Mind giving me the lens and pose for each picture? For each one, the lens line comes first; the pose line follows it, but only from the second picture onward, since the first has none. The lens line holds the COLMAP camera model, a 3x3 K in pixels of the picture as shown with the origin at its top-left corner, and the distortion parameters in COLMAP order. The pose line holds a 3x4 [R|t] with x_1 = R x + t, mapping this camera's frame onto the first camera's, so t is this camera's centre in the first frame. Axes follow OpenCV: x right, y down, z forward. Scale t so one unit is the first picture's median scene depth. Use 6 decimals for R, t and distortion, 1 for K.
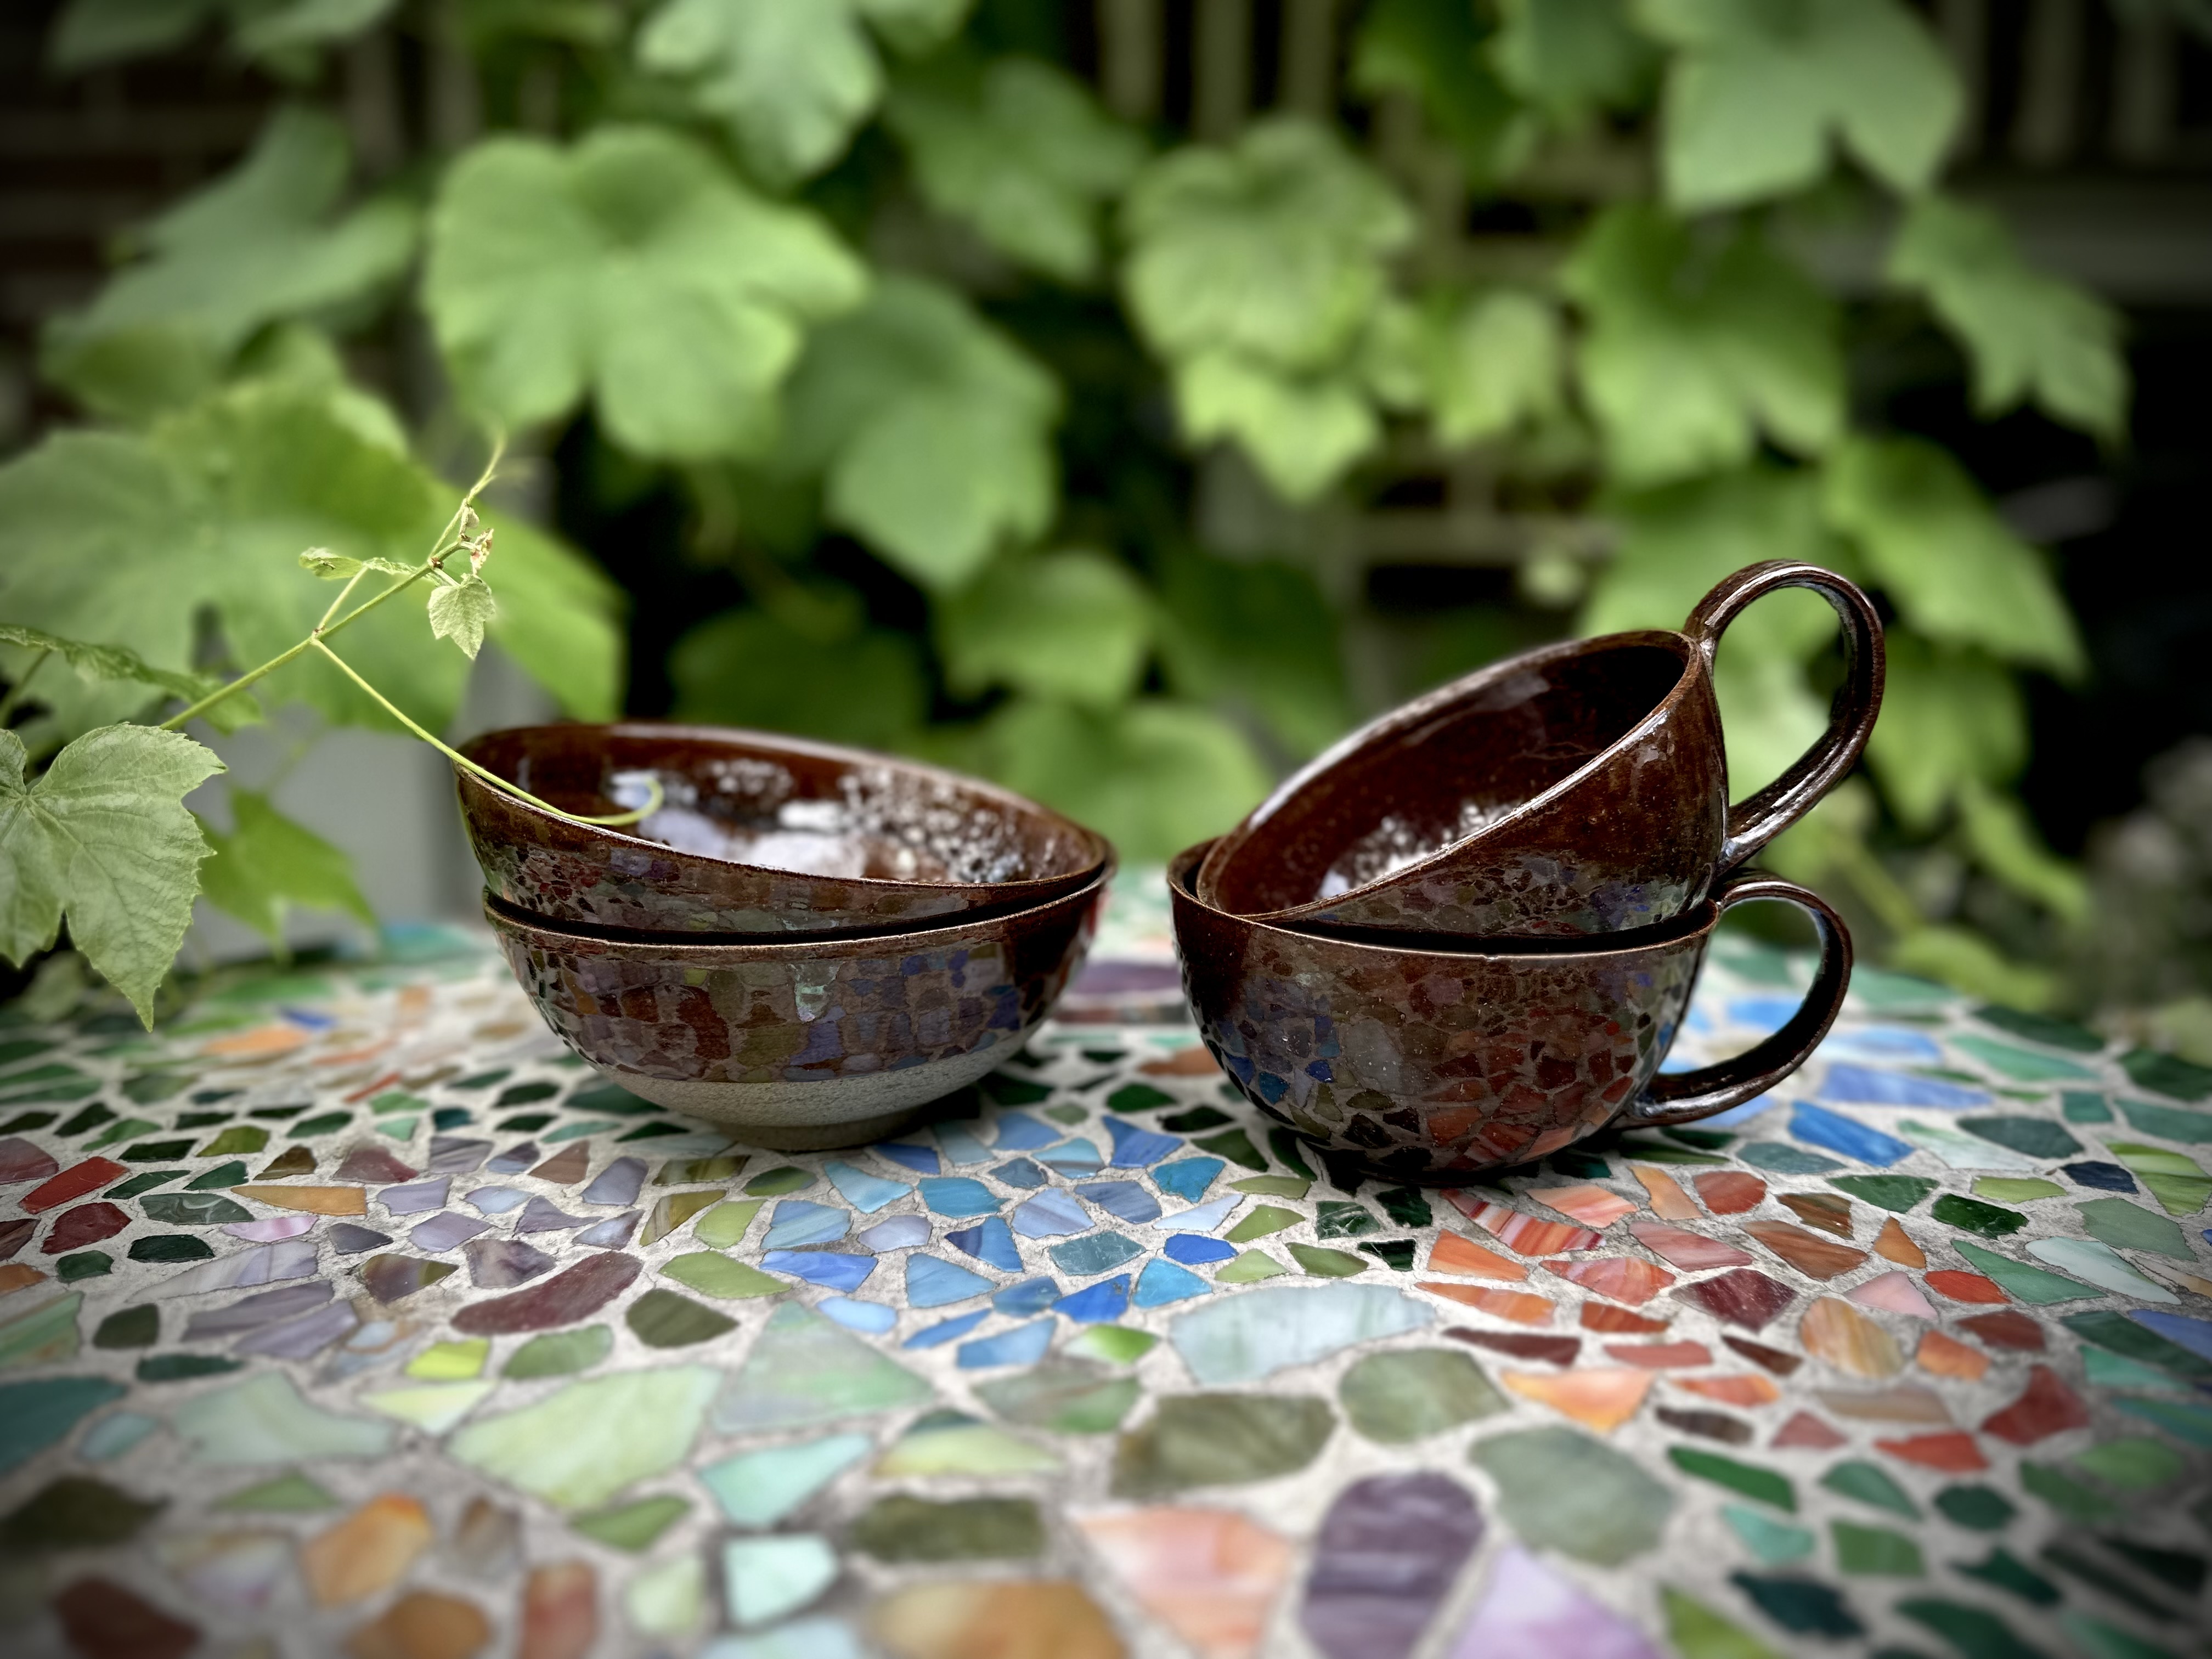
lens RADIAL K [[1652.7, 0, 1139.2], [0, 1652.7, 838.5], [0, 0, 1]] dist [-0.039978, 0.005880]
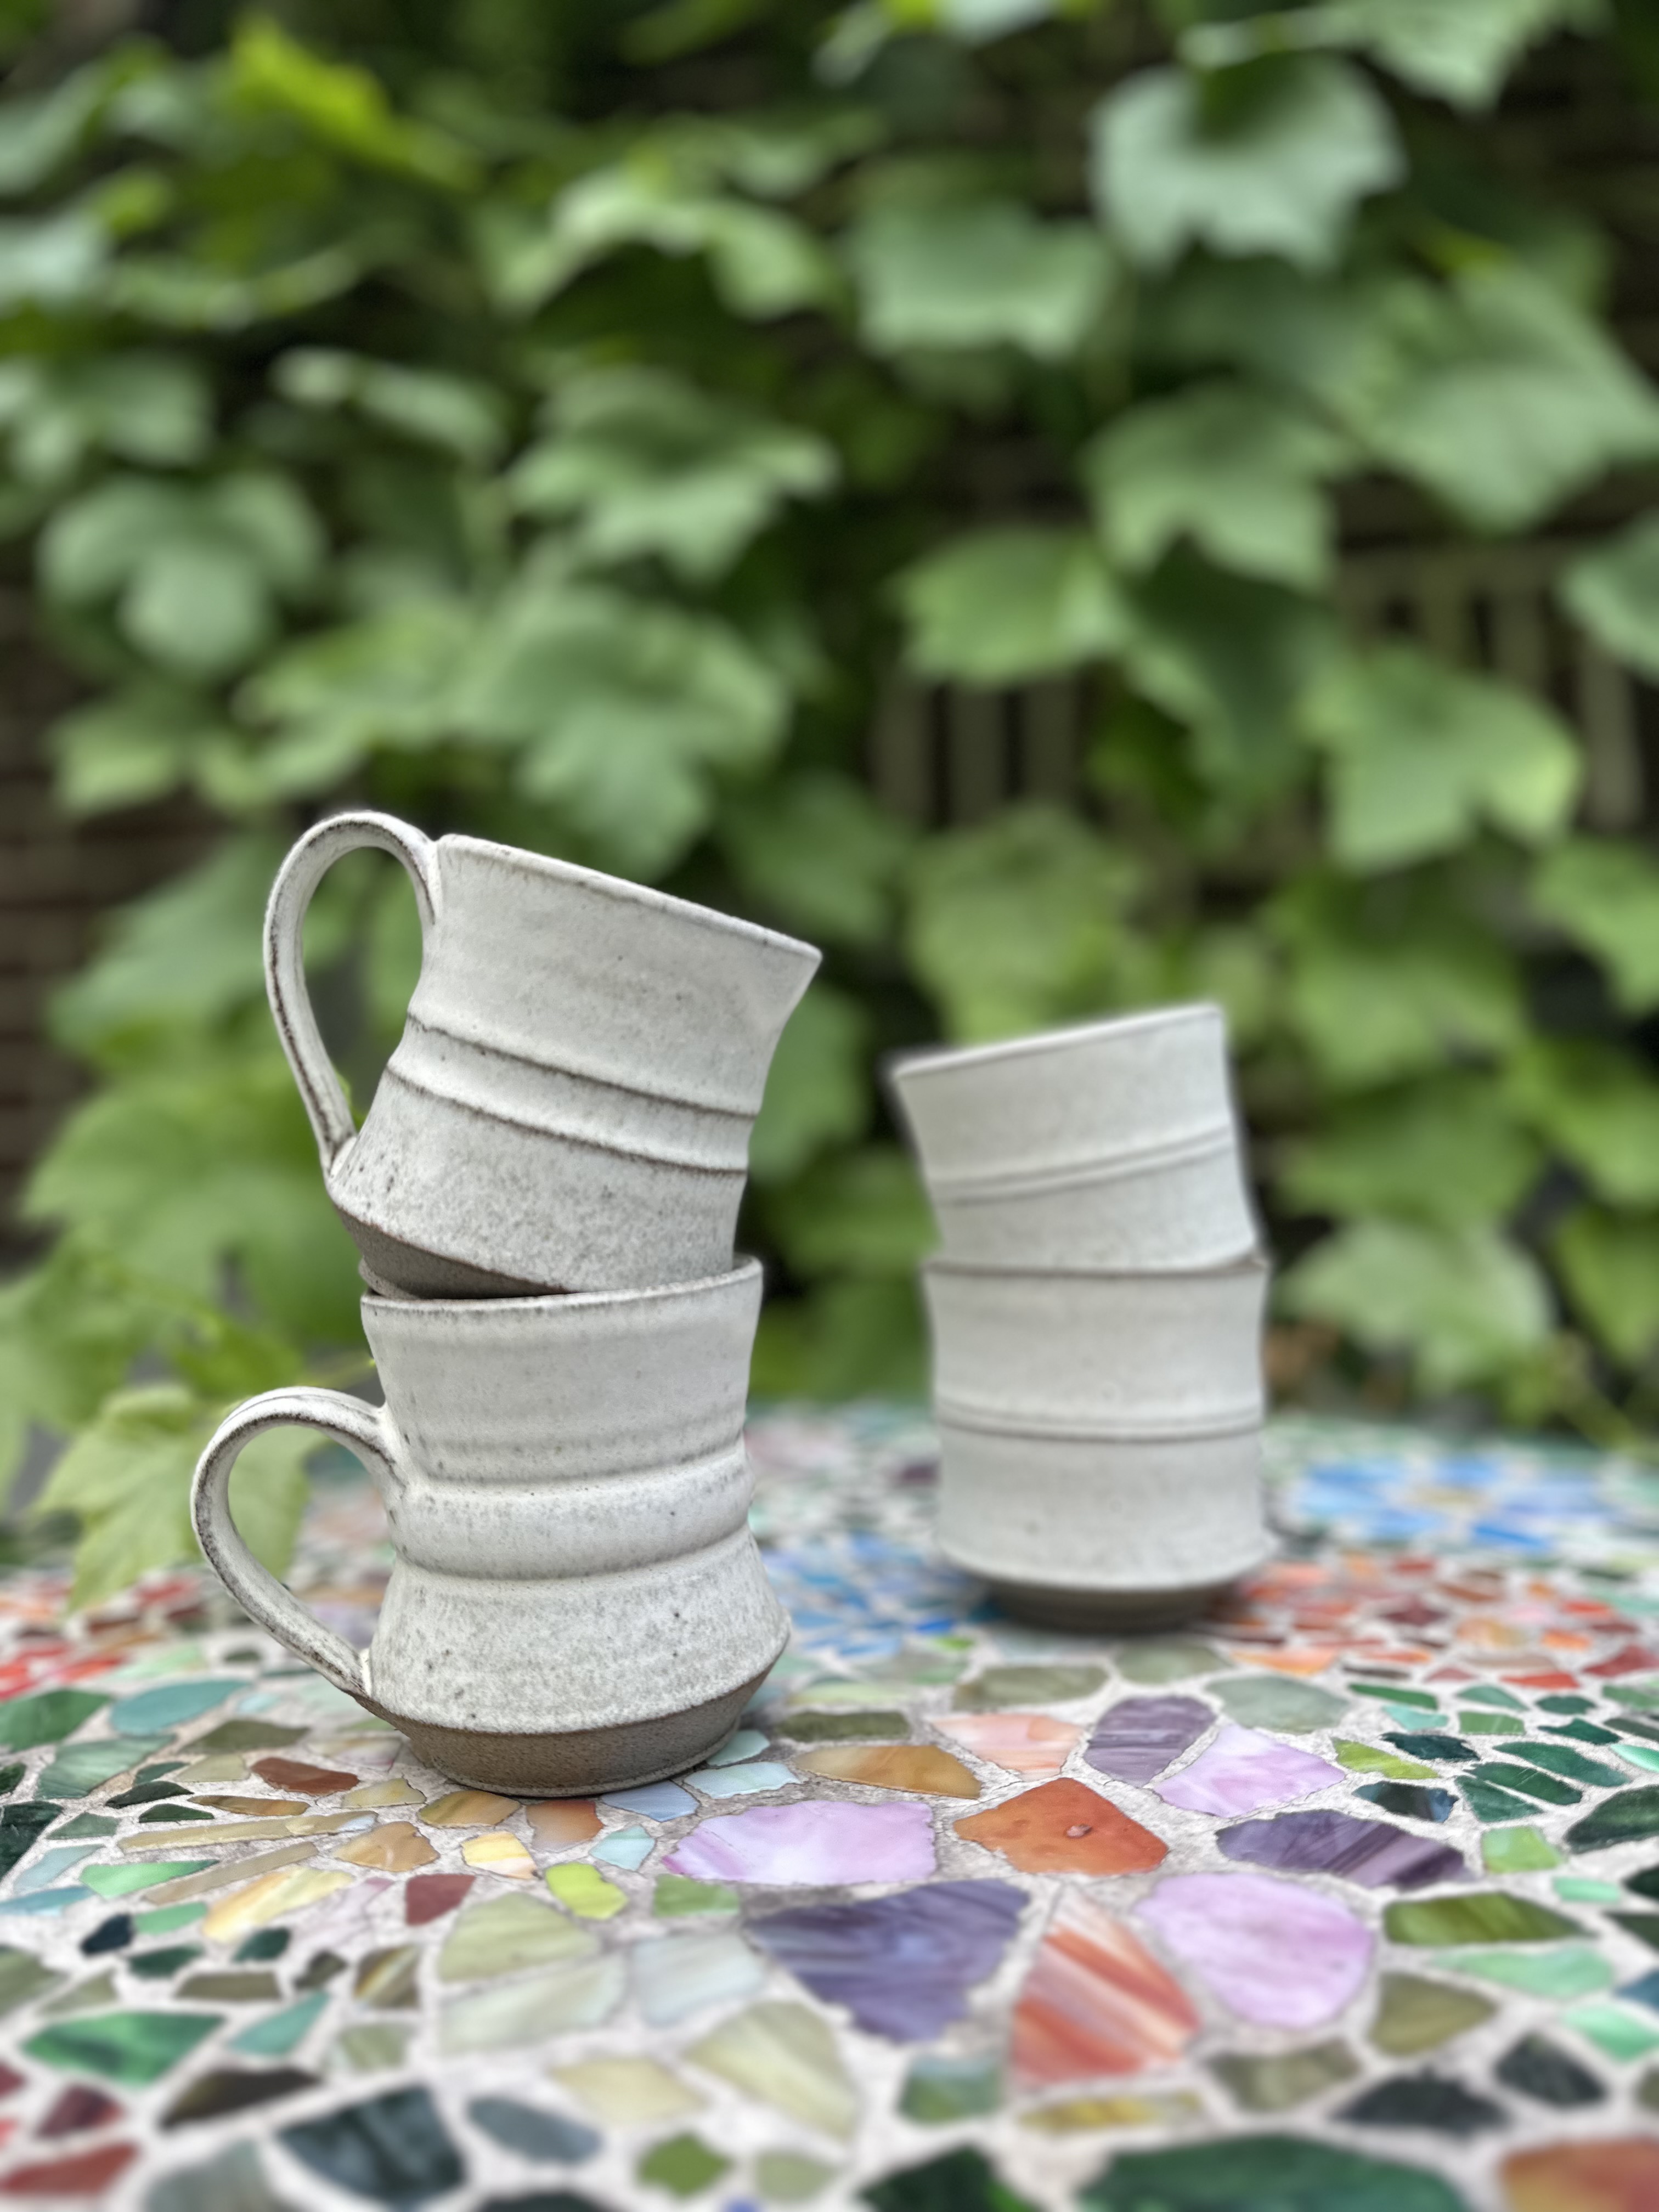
lens RADIAL K [[1652.7, 0, 813.6], [0, 1652.7, 1144.0], [0, 0, 1]] dist [-0.039978, 0.005880]
pose [[0.997529, -0.036529, -0.060005, -0.029934], [0.022376, 0.974903, -0.221502, 0.197666], [0.066591, 0.219612, 0.973312, -0.445998]]
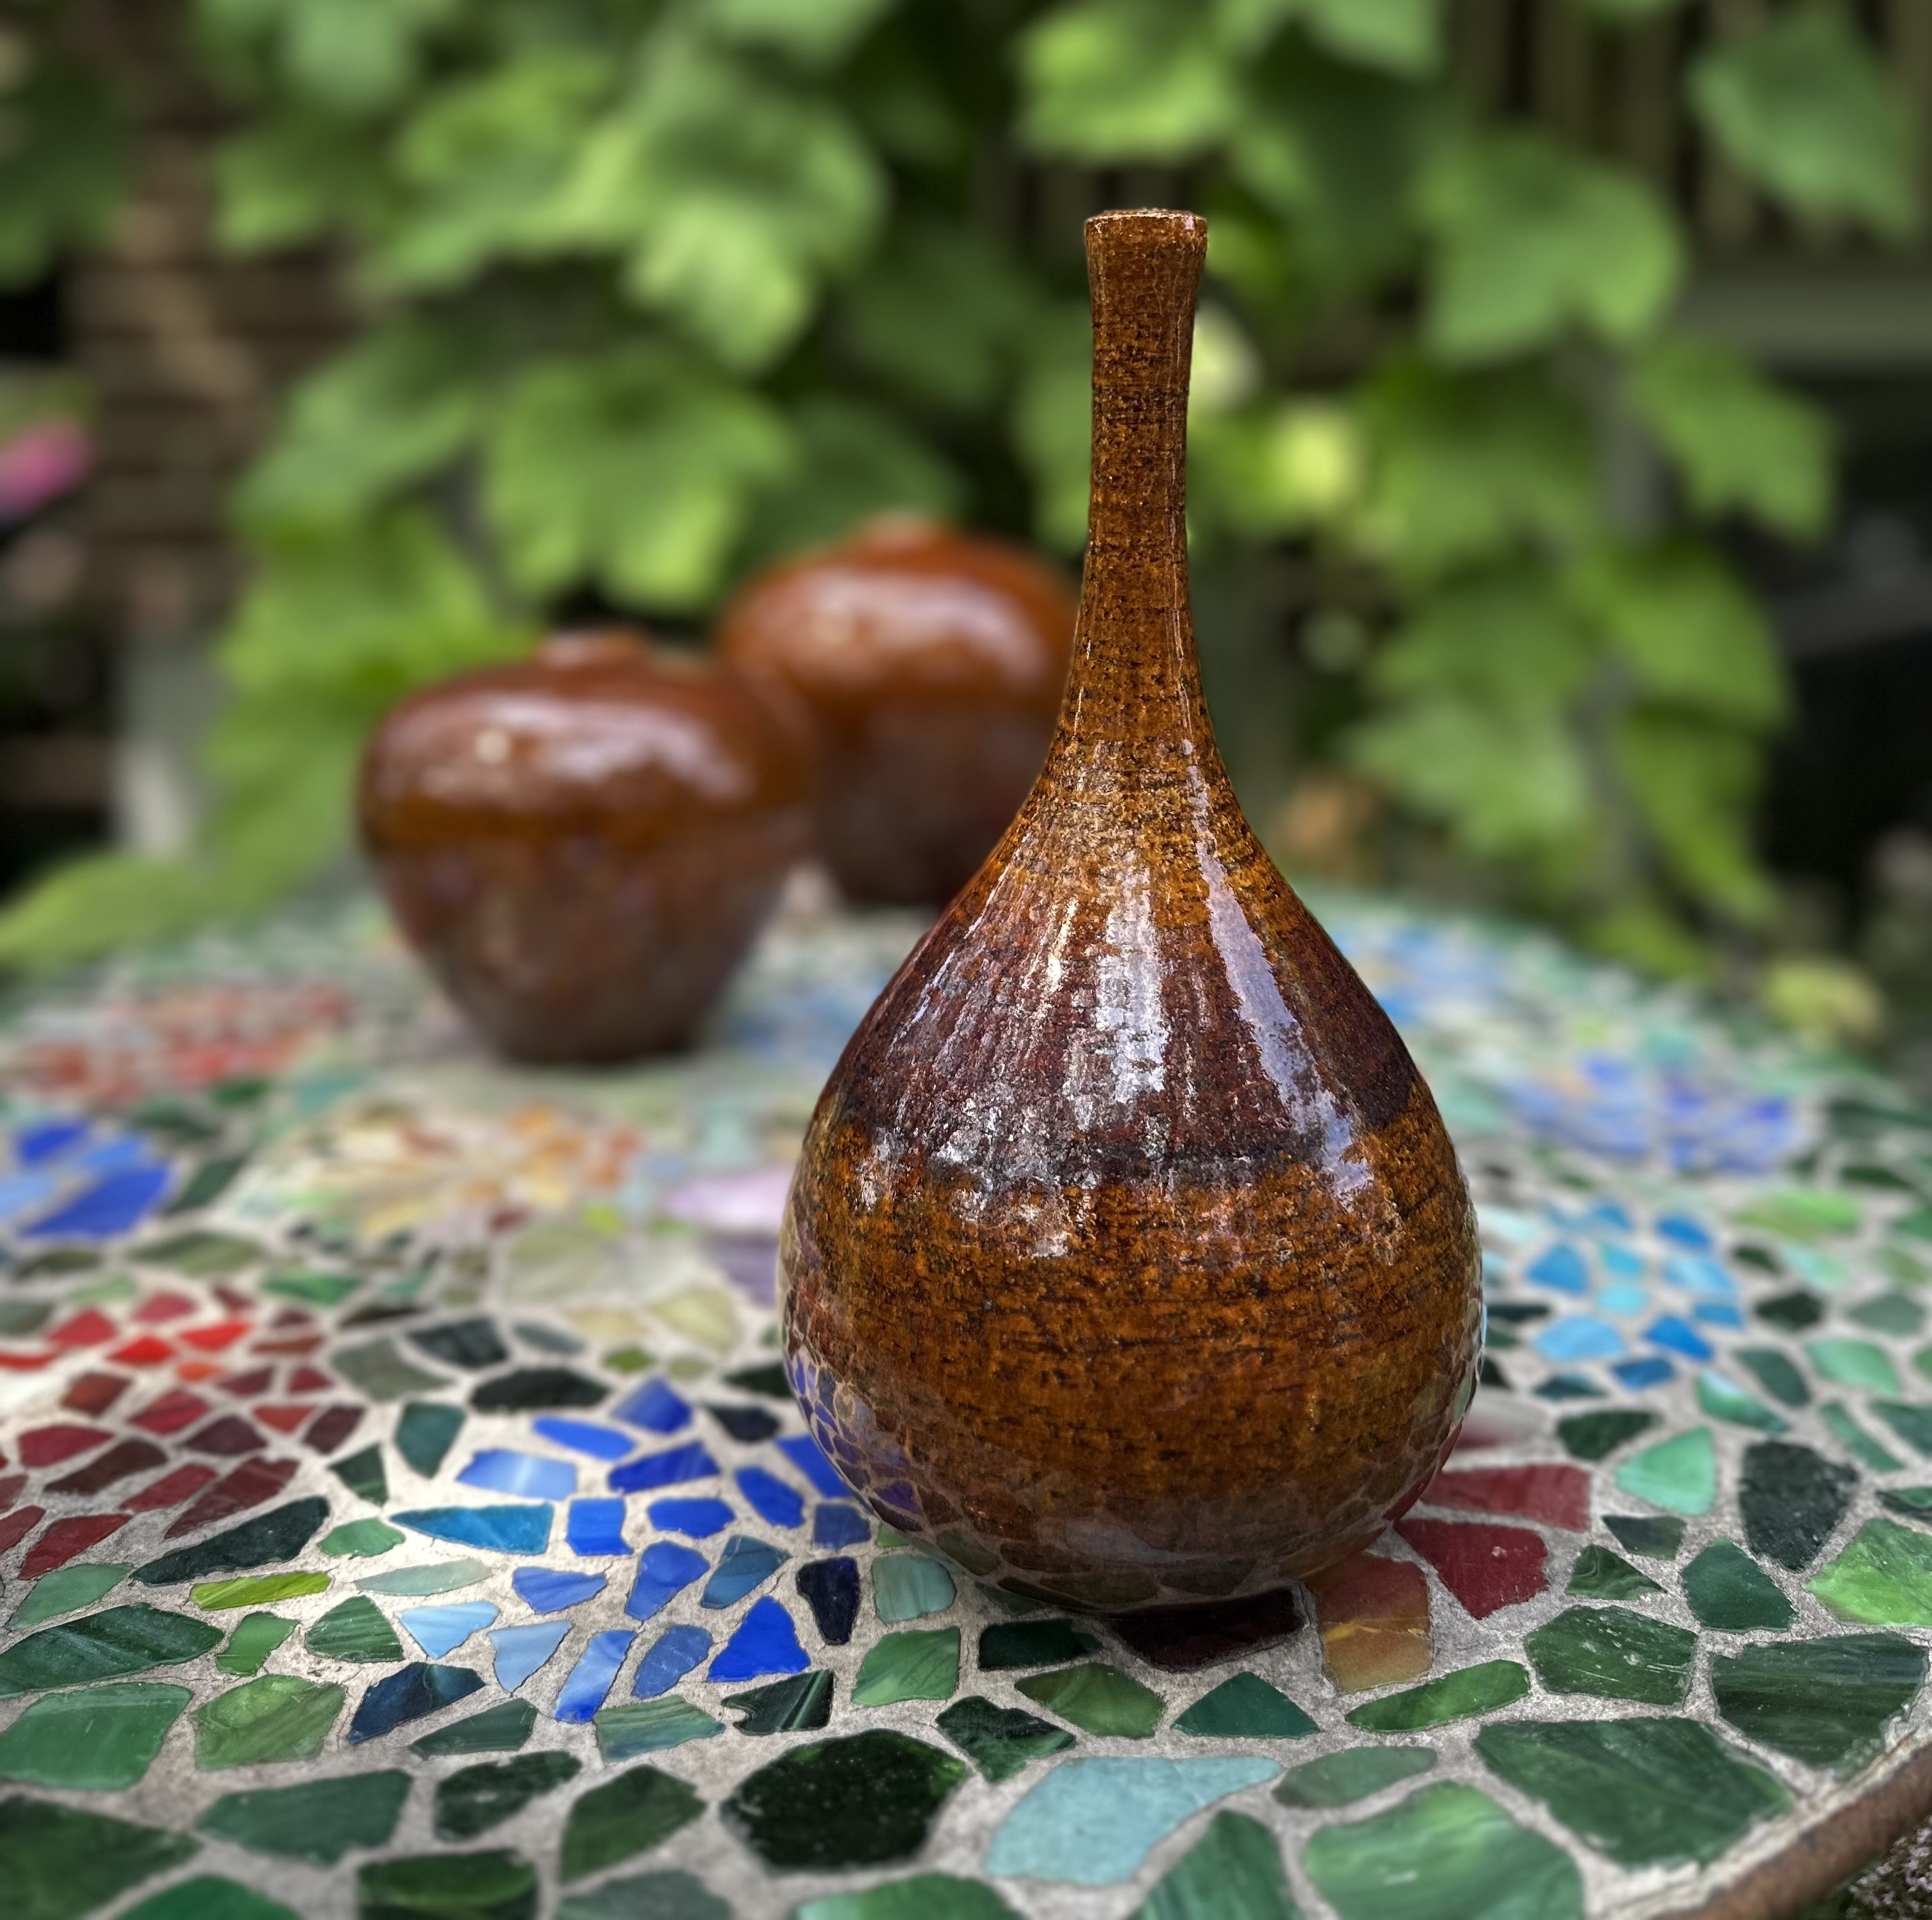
lens RADIAL K [[1915.7, 0, 919.9], [0, 1915.7, 748.5], [0, 0, 1]] dist [-0.031514, 0.000000]
pose [[0.992126, 0.009105, -0.124914, 0.261362], [-0.020589, 0.995642, -0.090957, 0.131597], [0.123541, 0.092813, 0.987990, -1.145780]]
